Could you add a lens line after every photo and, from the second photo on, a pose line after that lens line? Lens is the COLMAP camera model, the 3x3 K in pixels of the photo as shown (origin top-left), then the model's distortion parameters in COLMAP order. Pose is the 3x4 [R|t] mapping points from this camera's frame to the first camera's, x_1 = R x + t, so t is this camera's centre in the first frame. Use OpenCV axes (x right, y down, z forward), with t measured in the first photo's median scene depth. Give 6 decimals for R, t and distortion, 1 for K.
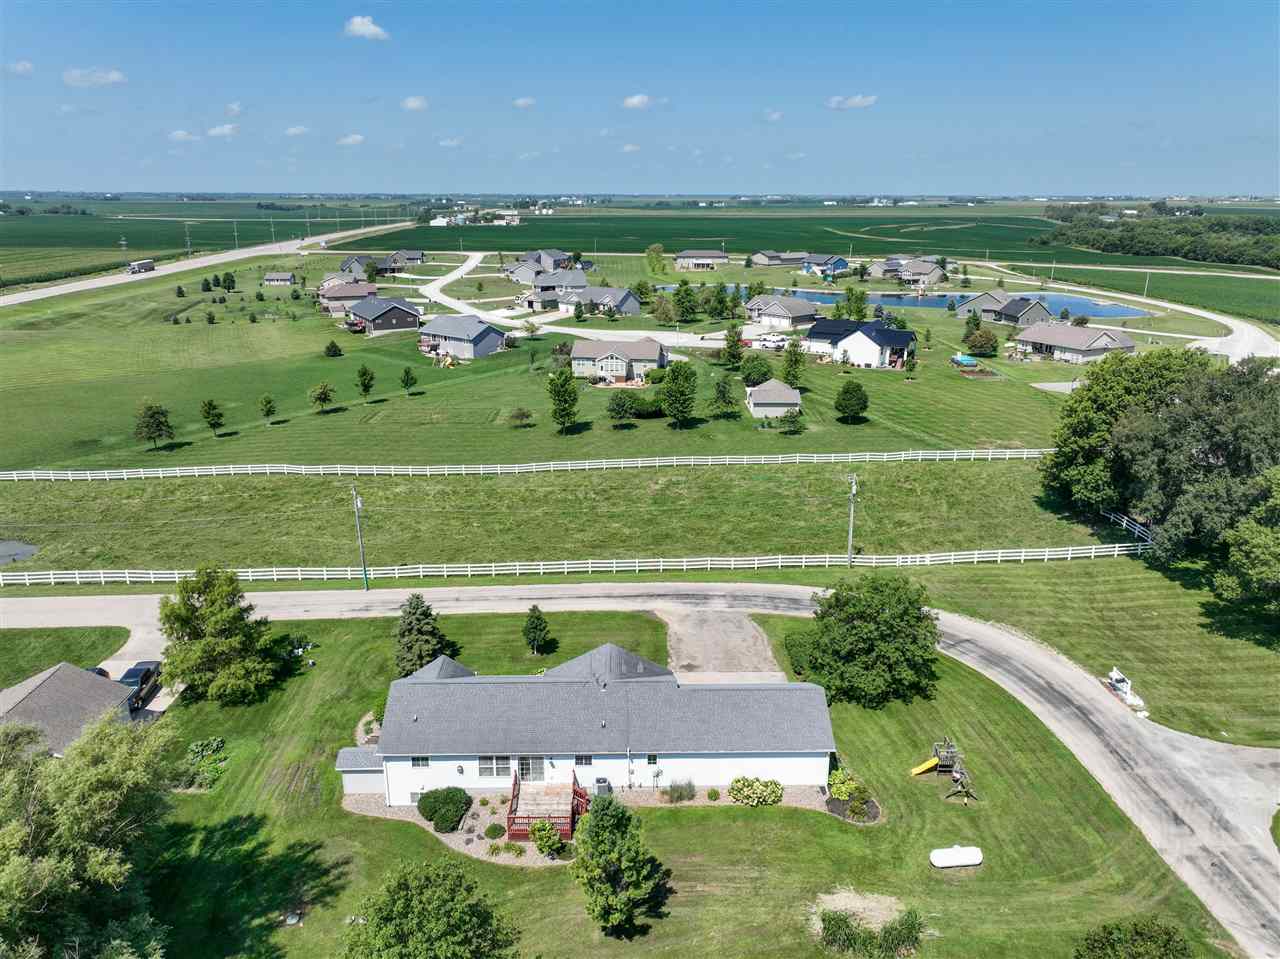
lens RADIAL K [[899.1, 0, 648.5], [0, 899.1, 480.5], [0, 0, 1]] dist [0.004014, 0.007304]
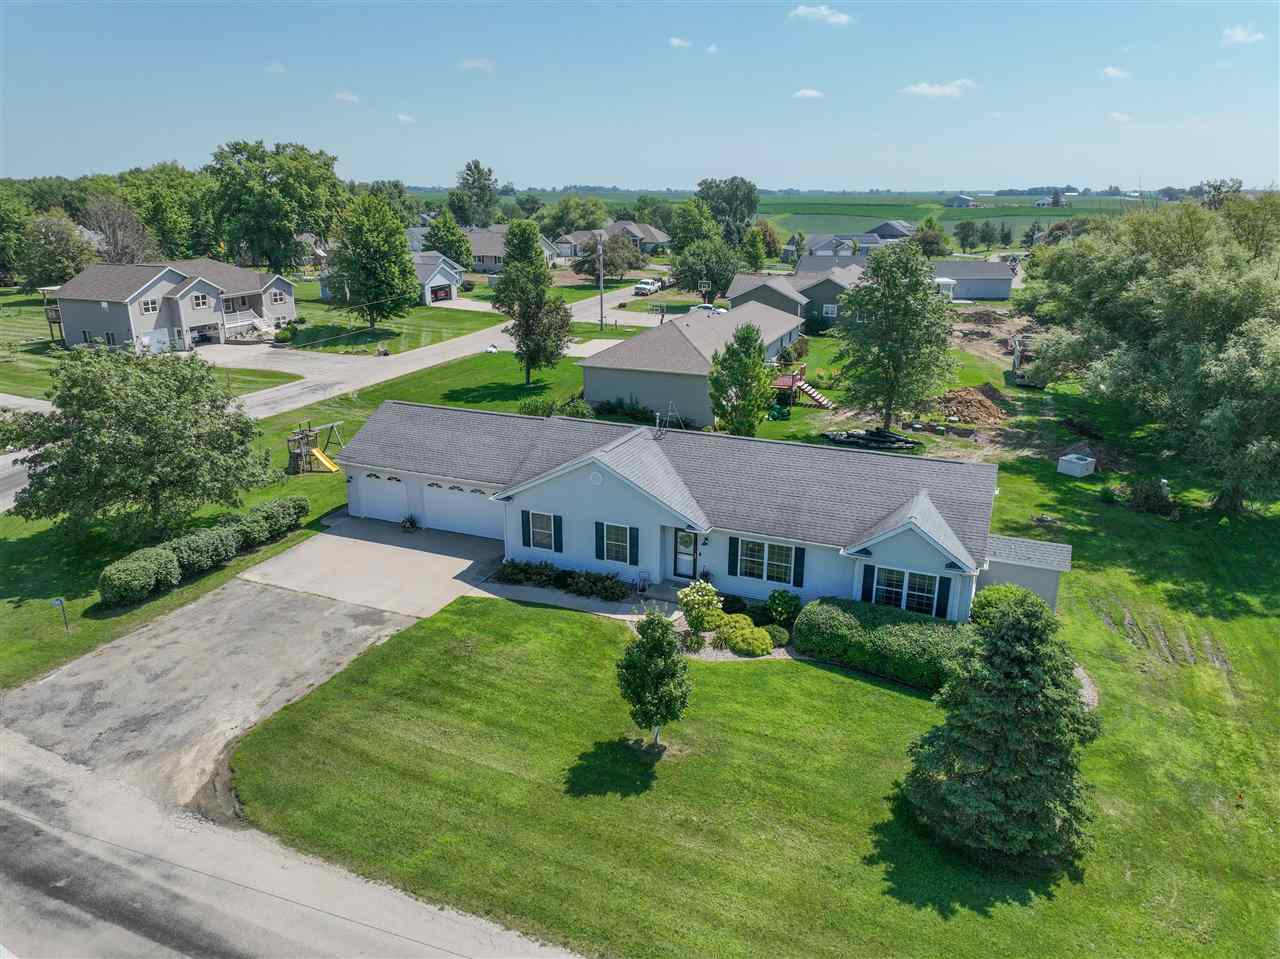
lens RADIAL K [[899.1, 0, 636.6], [0, 899.1, 481.7], [0, 0, 1]] dist [0.004014, 0.007304]
pose [[-0.903037, -0.135705, 0.407564, -0.149926], [0.127334, 0.821579, 0.555692, -0.053179], [-0.410256, 0.553708, -0.724636, 0.722297]]
